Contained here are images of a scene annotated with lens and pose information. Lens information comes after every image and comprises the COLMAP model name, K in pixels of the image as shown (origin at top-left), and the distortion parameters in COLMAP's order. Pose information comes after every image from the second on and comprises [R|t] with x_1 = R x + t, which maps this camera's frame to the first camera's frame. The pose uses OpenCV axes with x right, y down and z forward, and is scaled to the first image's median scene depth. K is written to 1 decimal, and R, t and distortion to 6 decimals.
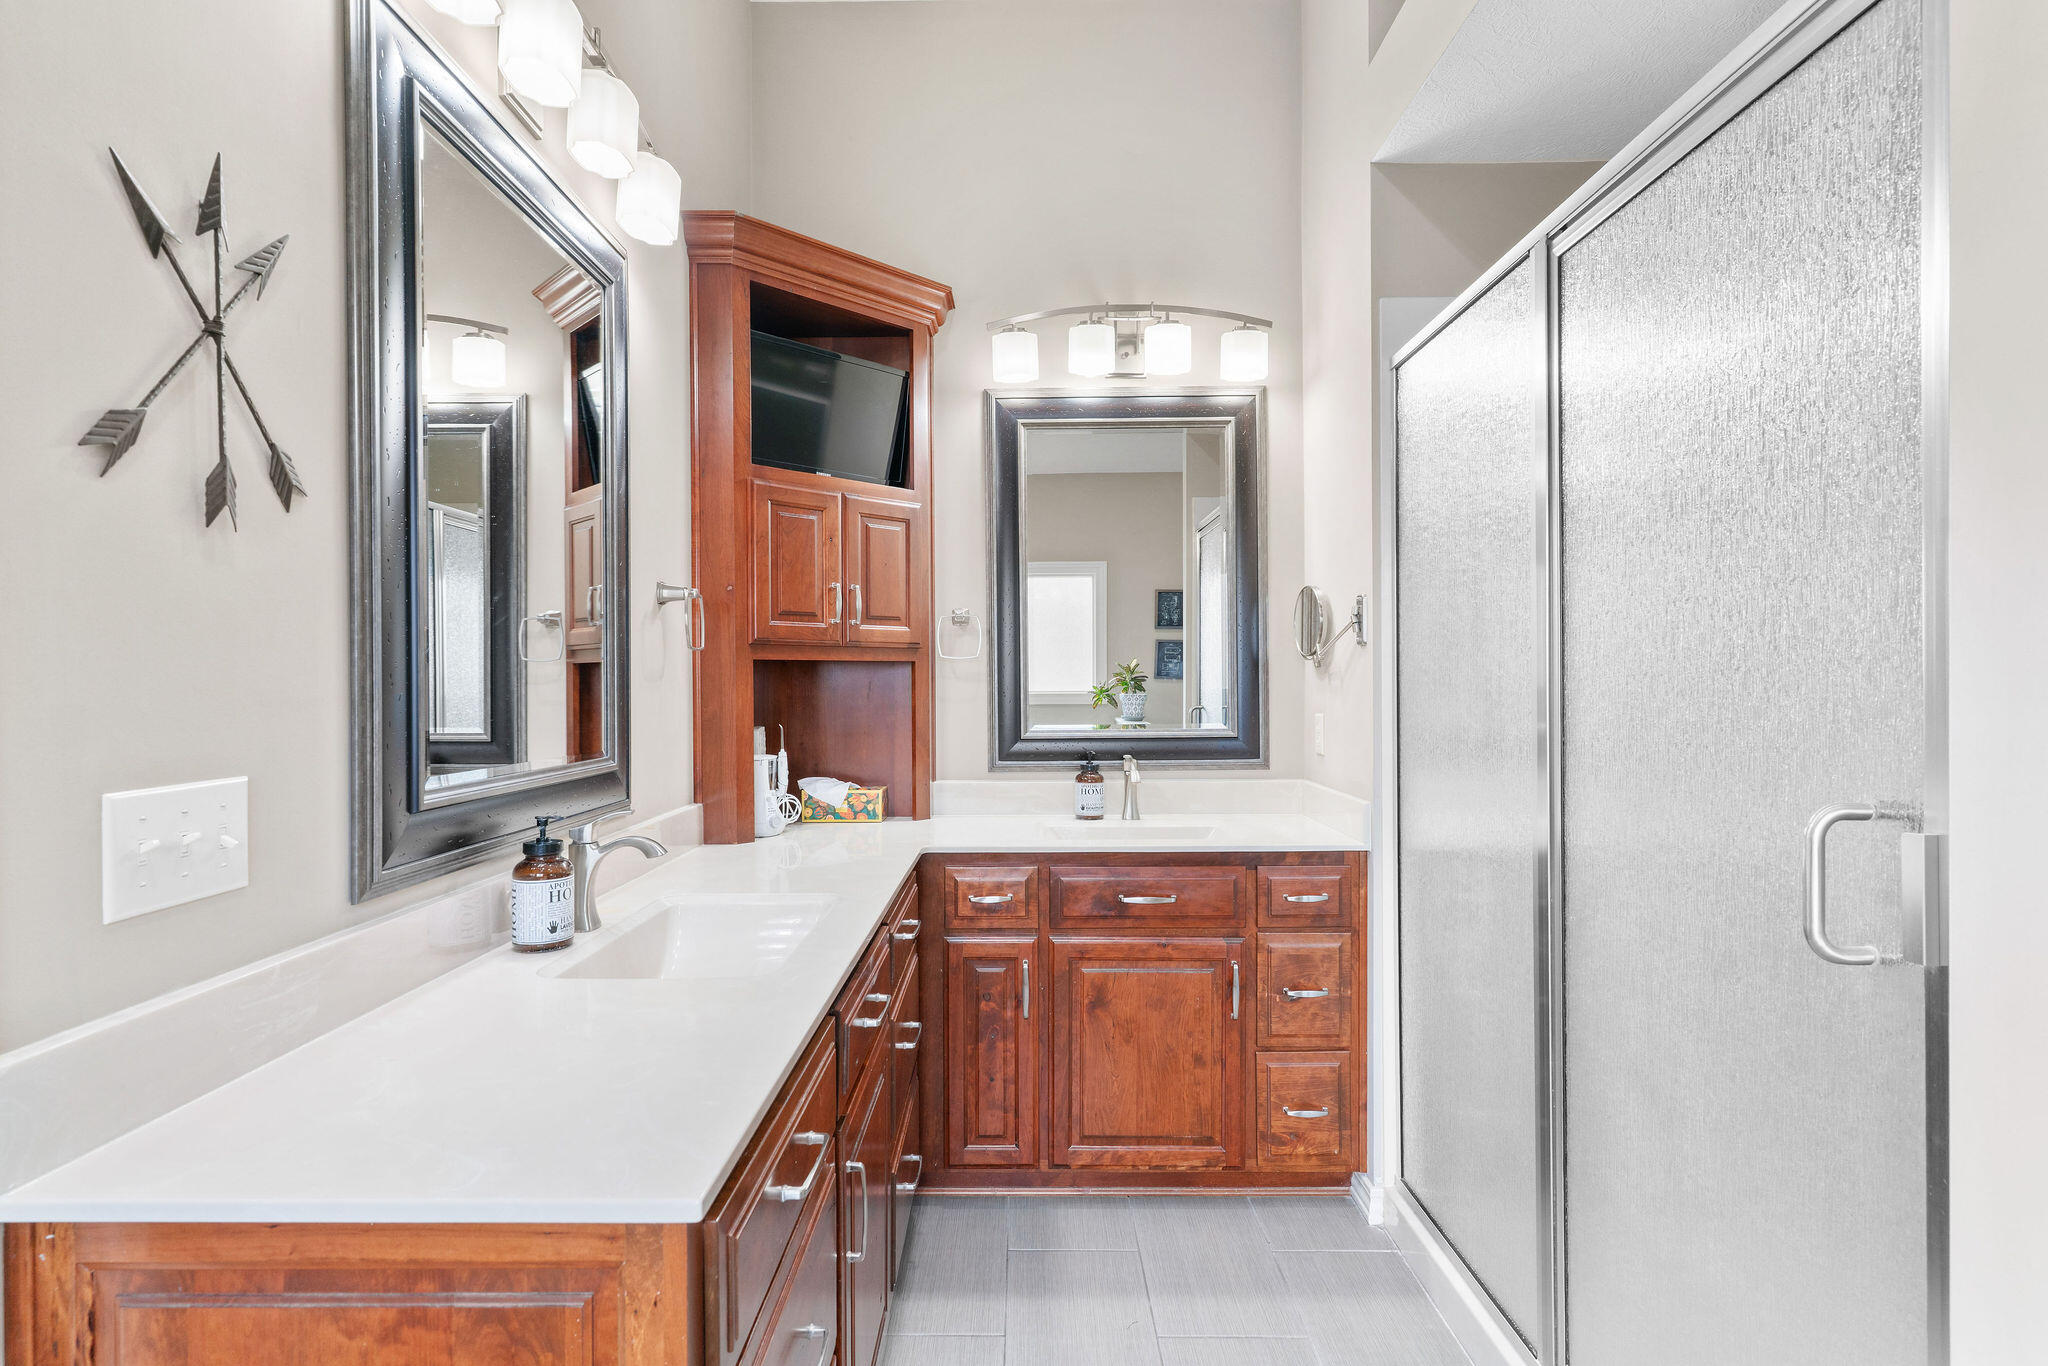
lens RADIAL K [[1012.2, 0, 1015.6], [0, 1012.2, 684.7], [0, 0, 1]] dist [-0.001978, -0.000029]
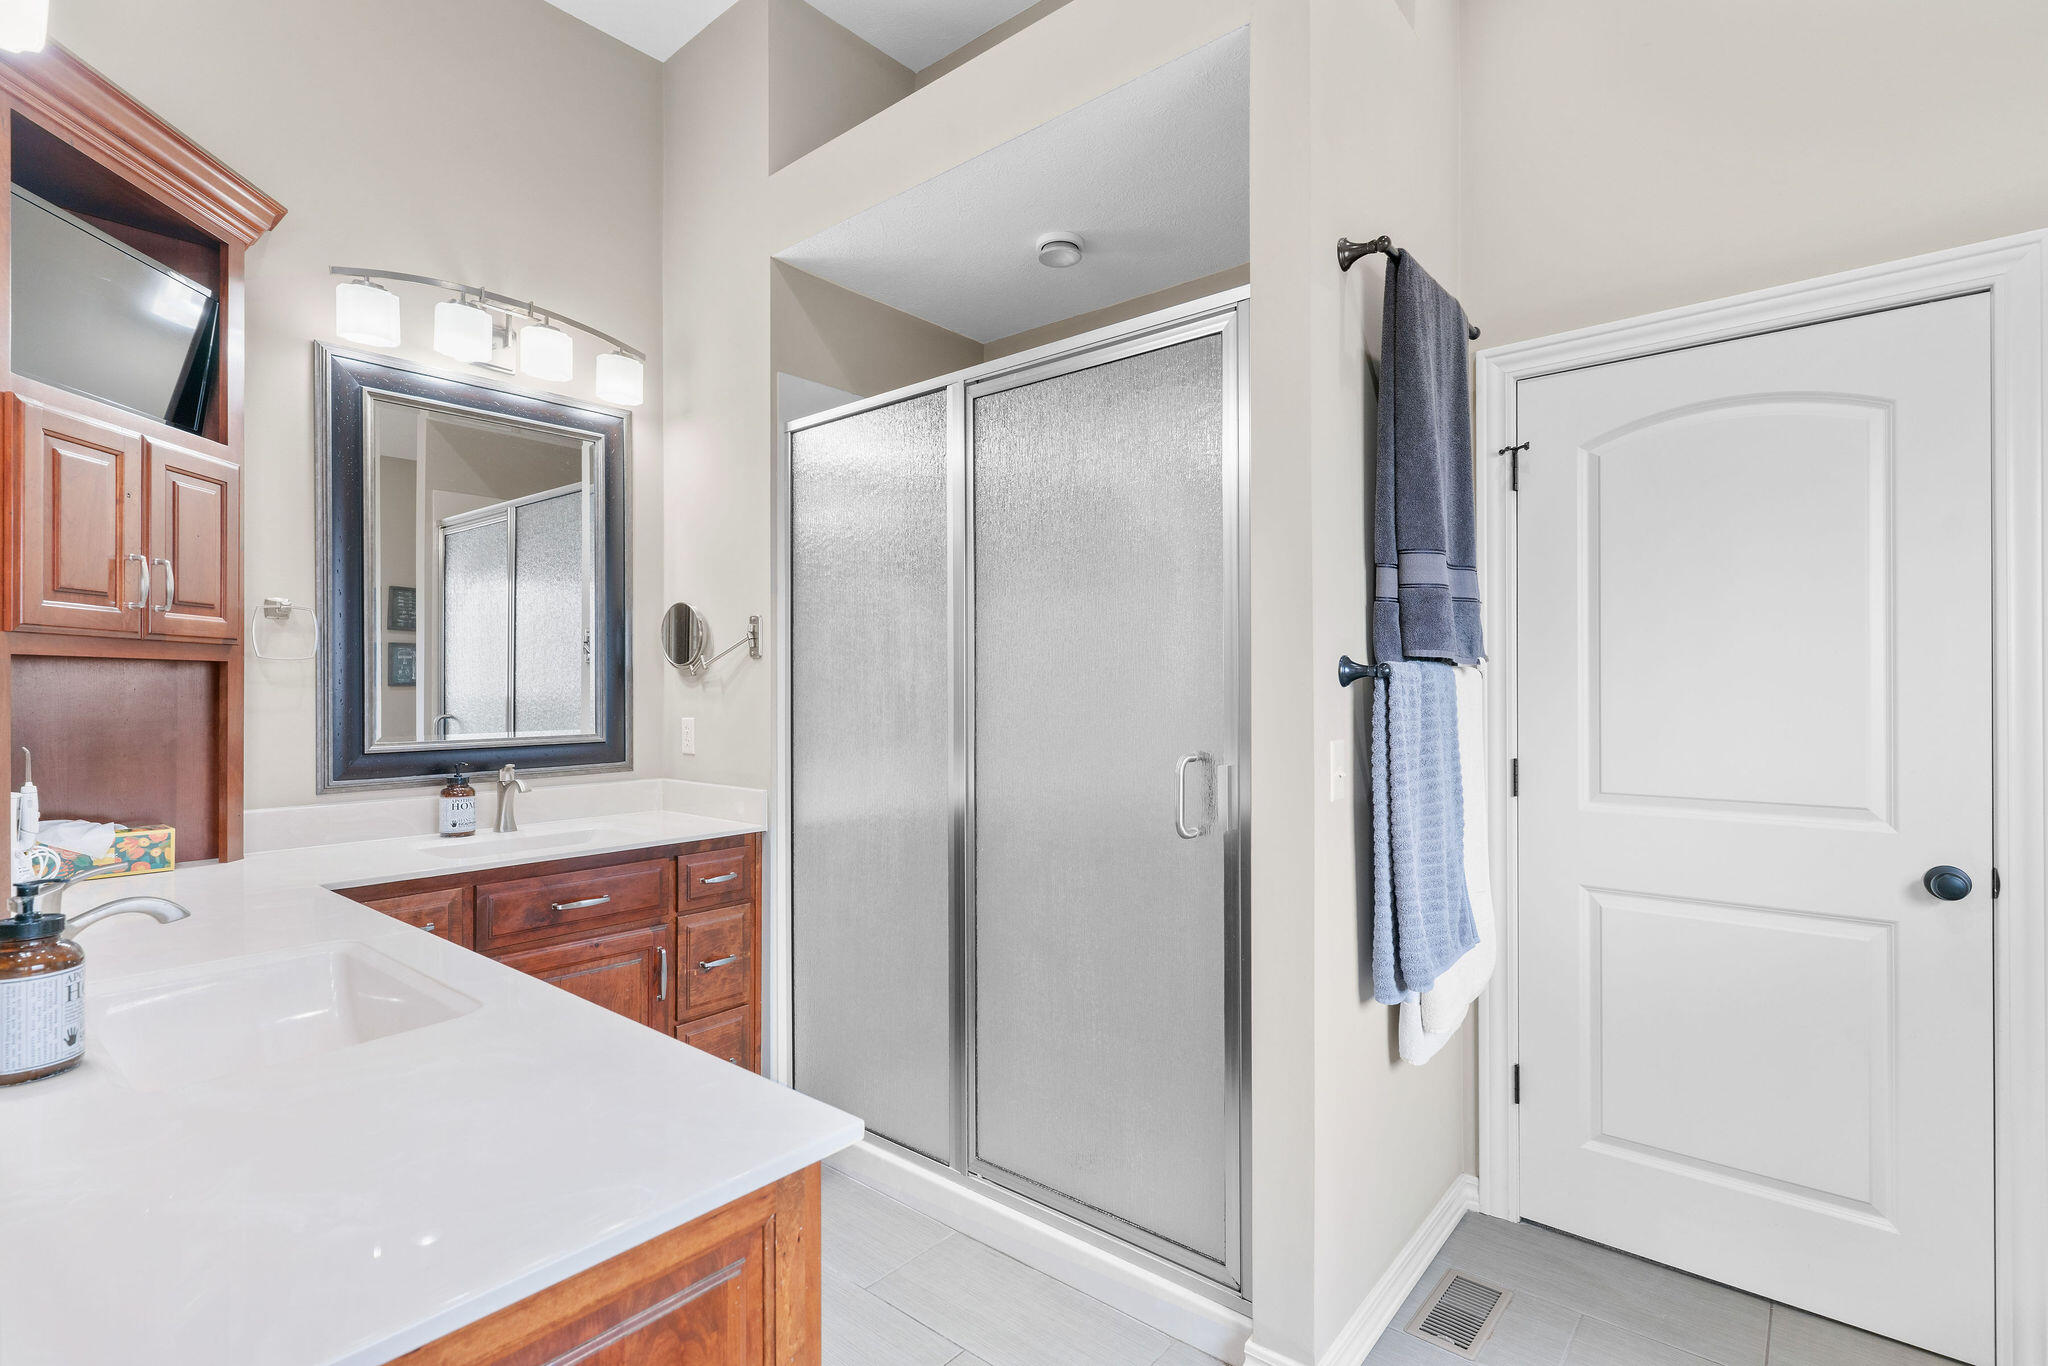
lens RADIAL K [[975.9, 0, 1024.8], [0, 975.9, 684.9], [0, 0, 1]] dist [-0.003748, 0.000538]
pose [[0.628357, 0.006648, 0.777897, -0.314689], [-0.000635, 0.999968, -0.008032, 0.001024], [-0.777925, 0.004553, 0.628341, 0.036110]]
